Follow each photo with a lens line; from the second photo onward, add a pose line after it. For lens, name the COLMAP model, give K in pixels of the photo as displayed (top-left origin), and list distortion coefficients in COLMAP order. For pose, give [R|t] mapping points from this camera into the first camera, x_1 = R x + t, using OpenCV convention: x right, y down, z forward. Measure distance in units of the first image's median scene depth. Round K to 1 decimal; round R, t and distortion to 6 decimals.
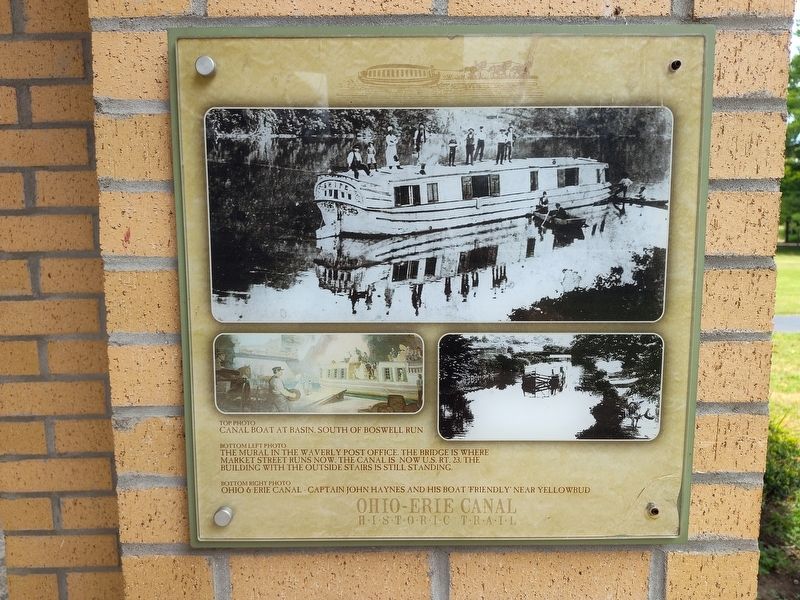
lens RADIAL K [[561.7, 0, 397.3], [0, 561.7, 295.7], [0, 0, 1]] dist [-0.007360, -0.003120]
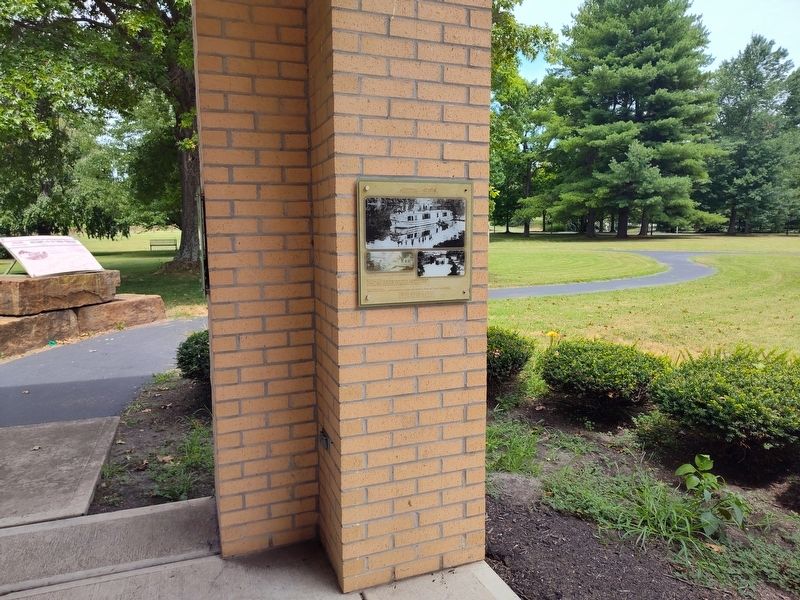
lens RADIAL K [[543.2, 0, 400.0], [0, 543.2, 300.0], [0, 0, 1]] dist [0.004535, -0.000914]
pose [[0.934899, -0.046222, 0.351892, -1.517368], [0.035257, 0.998674, 0.037508, 0.279739], [-0.353159, -0.022659, 0.935289, -2.809626]]
